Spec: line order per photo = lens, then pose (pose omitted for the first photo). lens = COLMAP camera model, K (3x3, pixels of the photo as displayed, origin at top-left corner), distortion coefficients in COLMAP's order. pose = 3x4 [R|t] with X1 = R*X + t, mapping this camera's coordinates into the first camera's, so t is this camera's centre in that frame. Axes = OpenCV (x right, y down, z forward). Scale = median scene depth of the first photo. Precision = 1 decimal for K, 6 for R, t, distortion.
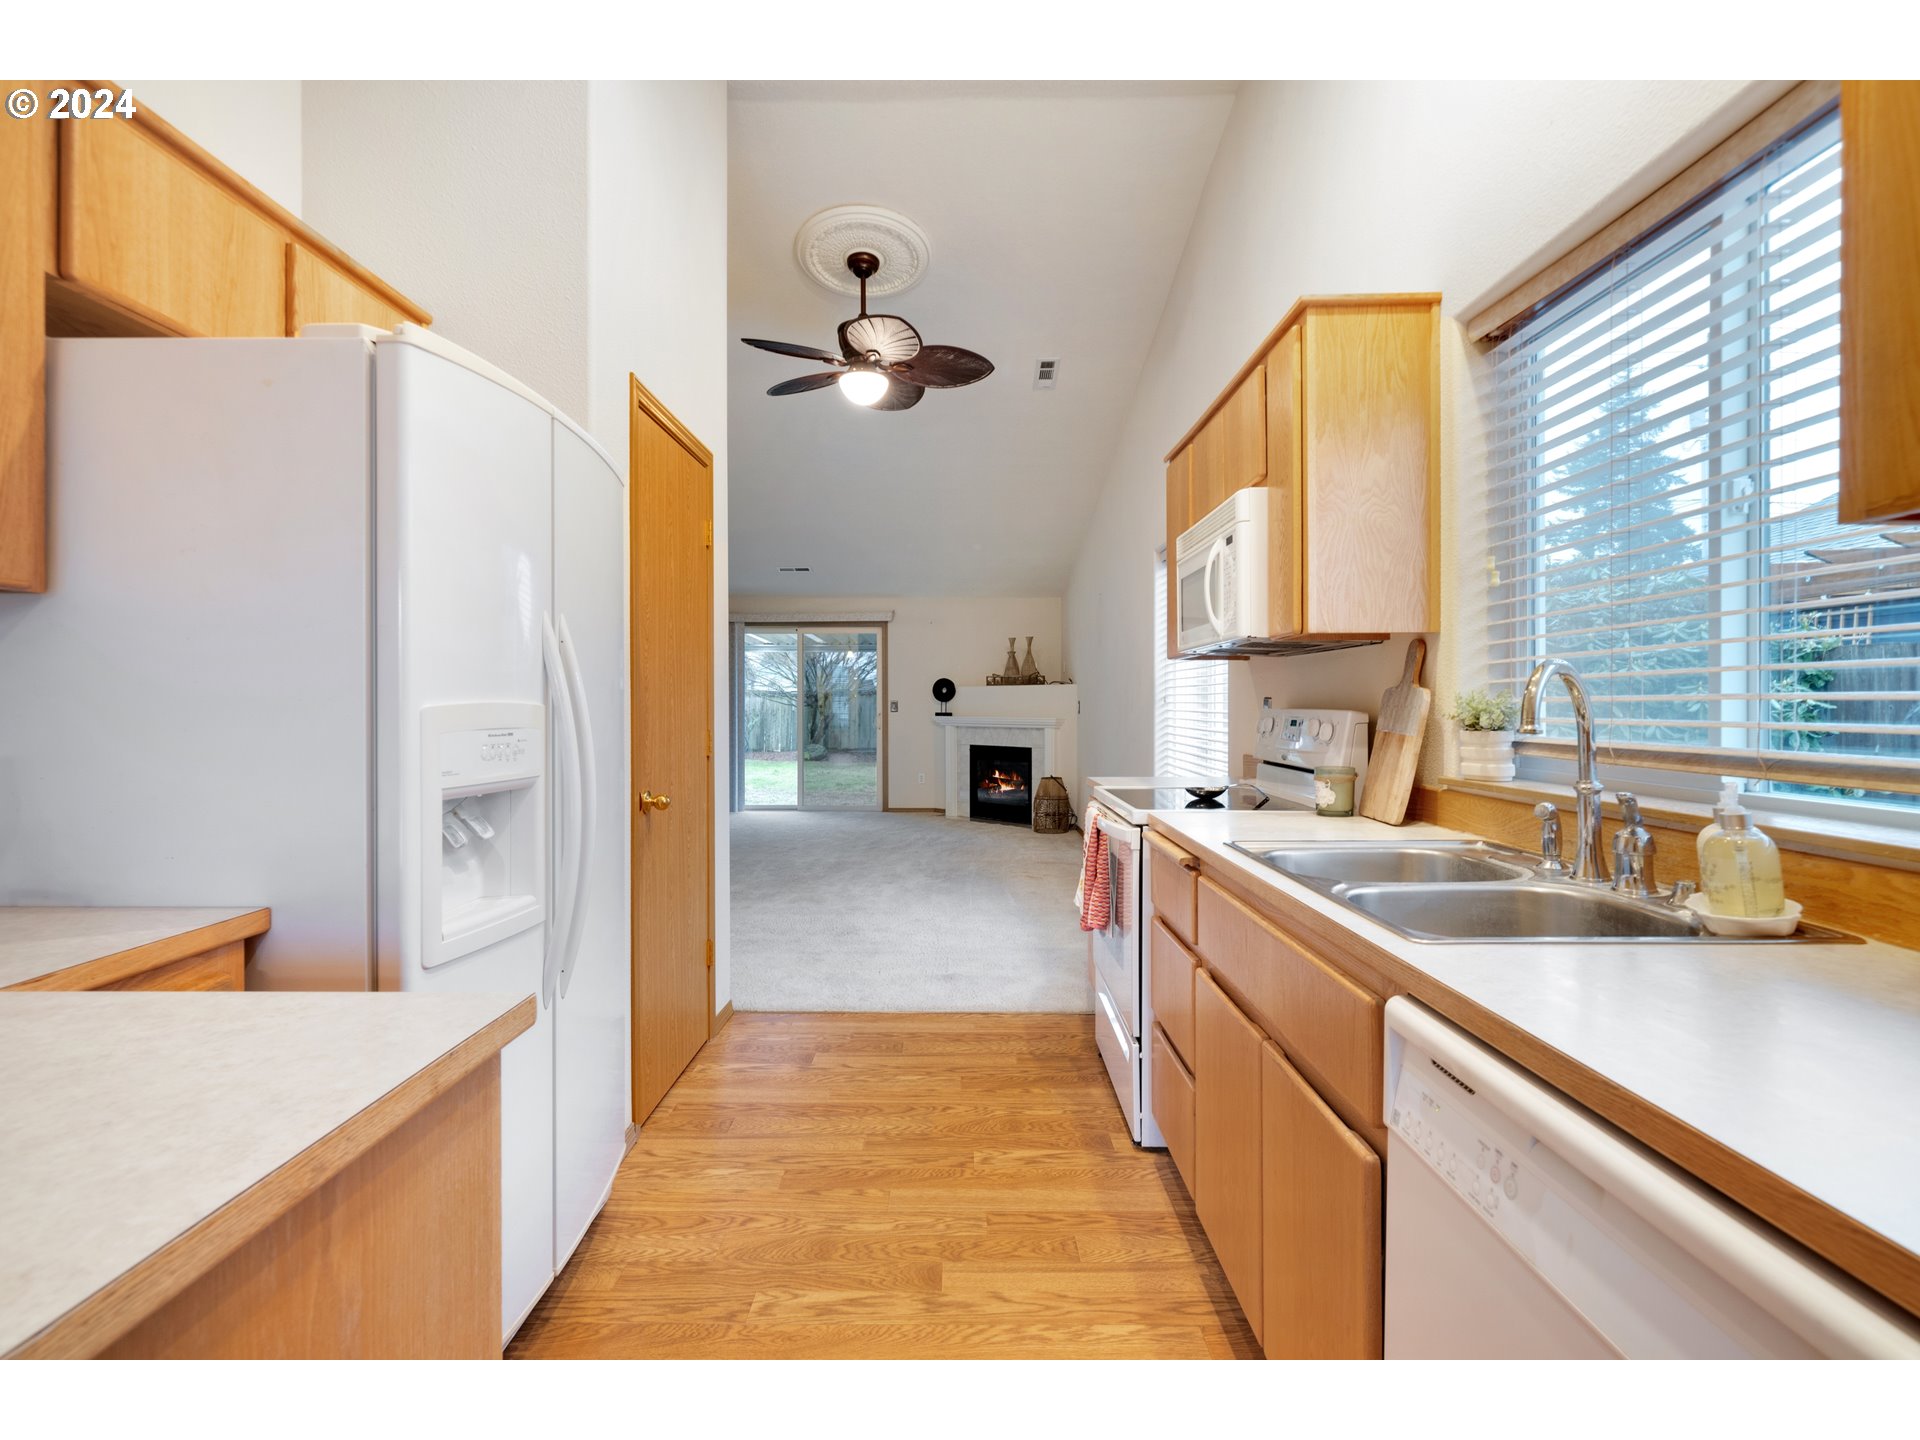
lens RADIAL K [[952.3, 0, 969.8], [0, 952.3, 684.4], [0, 0, 1]] dist [0.000996, 0.000054]
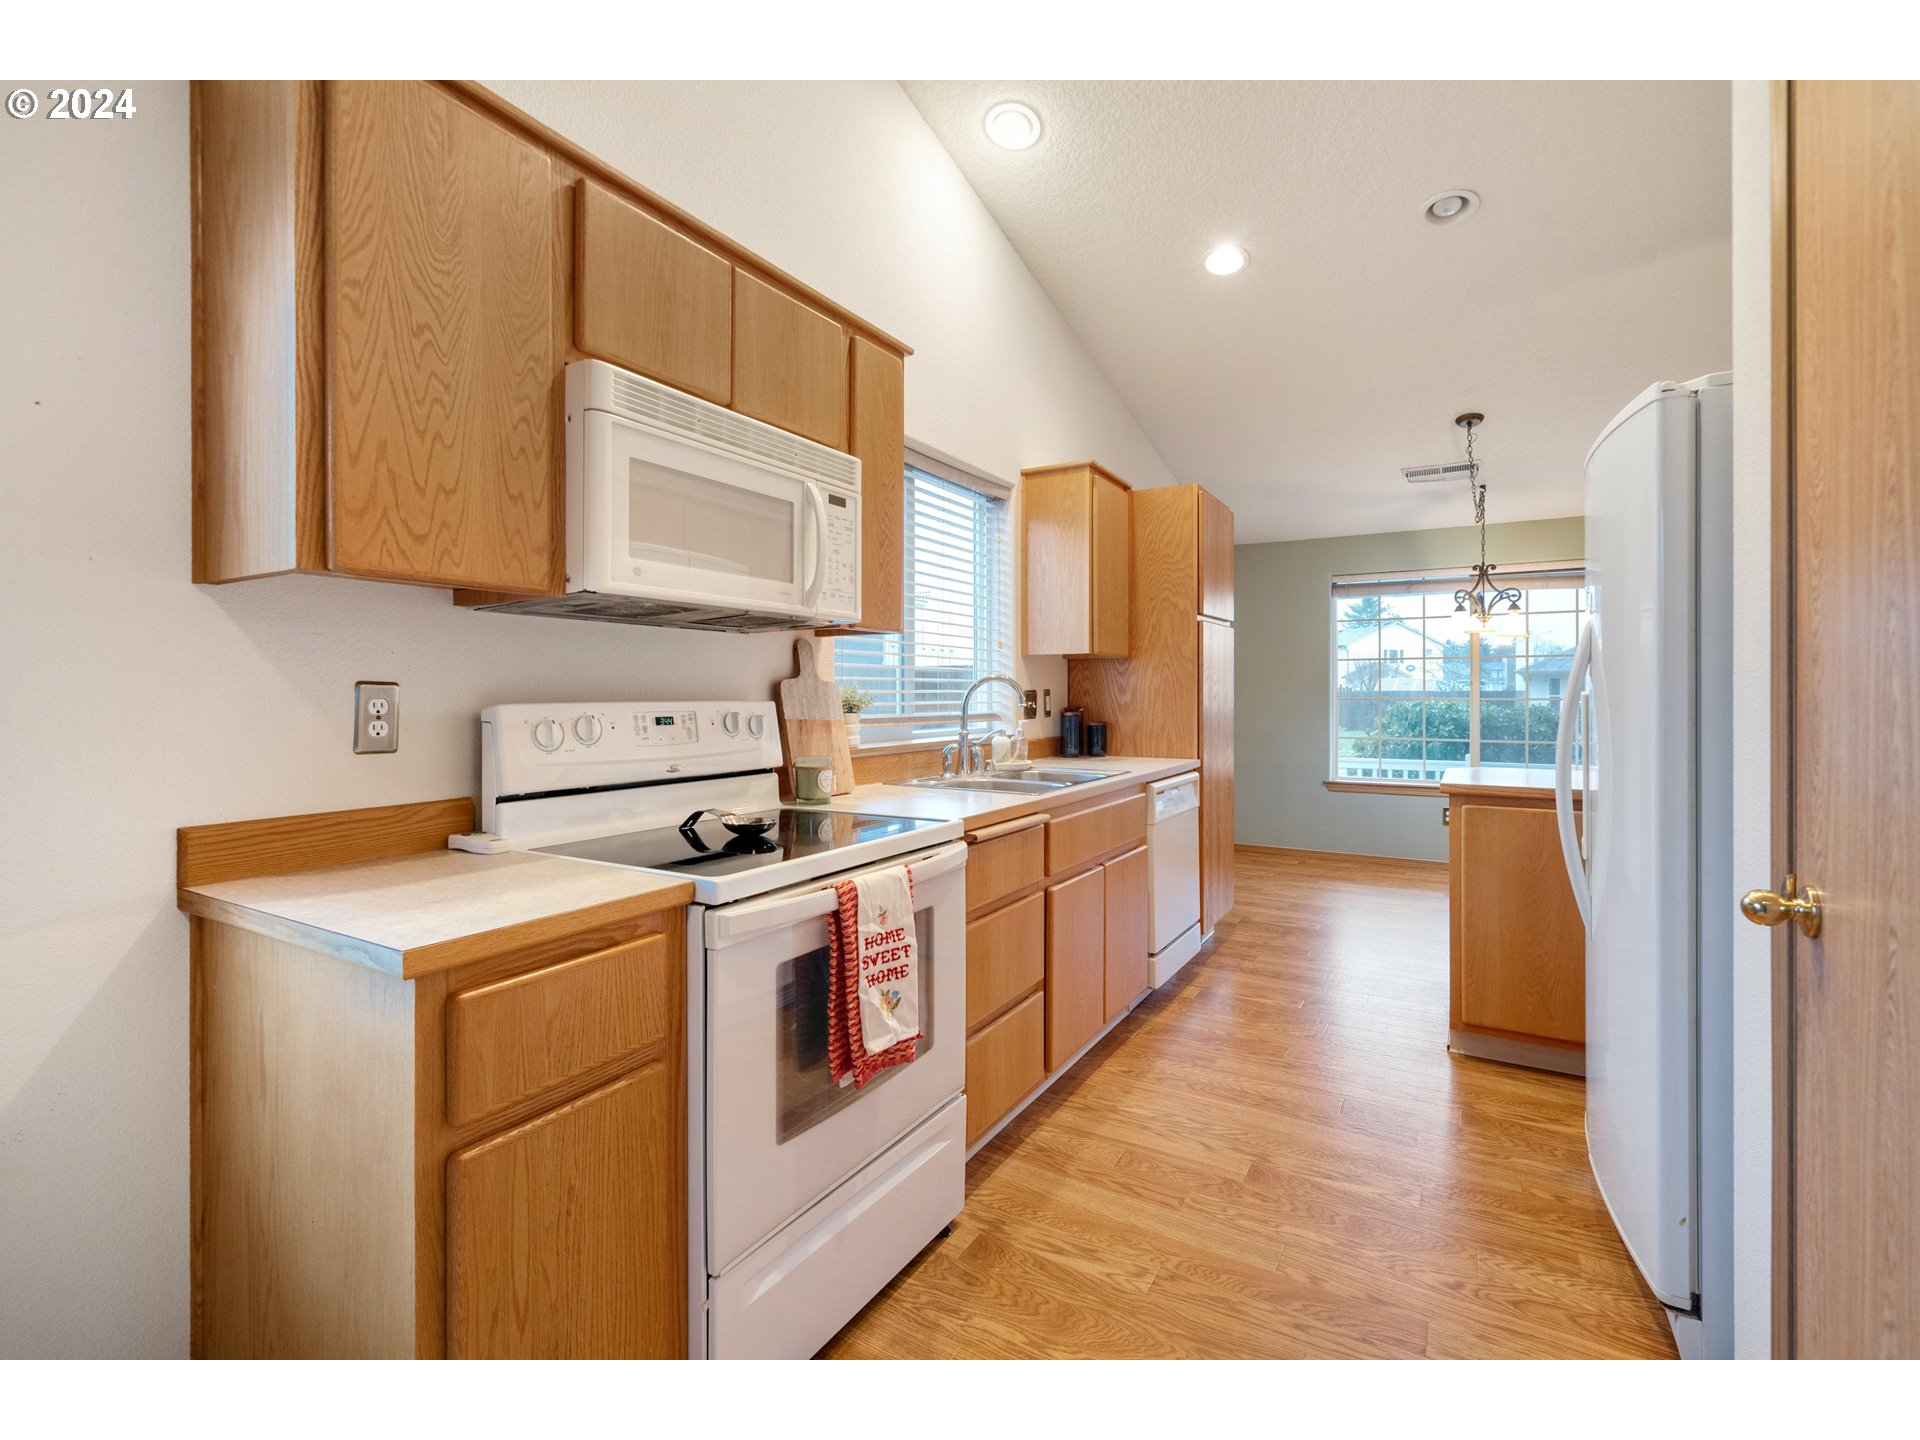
lens RADIAL K [[872.0, 0, 940.9], [0, 872.0, 704.3], [0, 0, 1]] dist [0.000544, 0.000359]
pose [[-0.848557, -0.003011, 0.529095, -0.257187], [-0.008743, 0.999927, -0.008330, 0.042293], [-0.529032, -0.011694, -0.848522, 1.957613]]
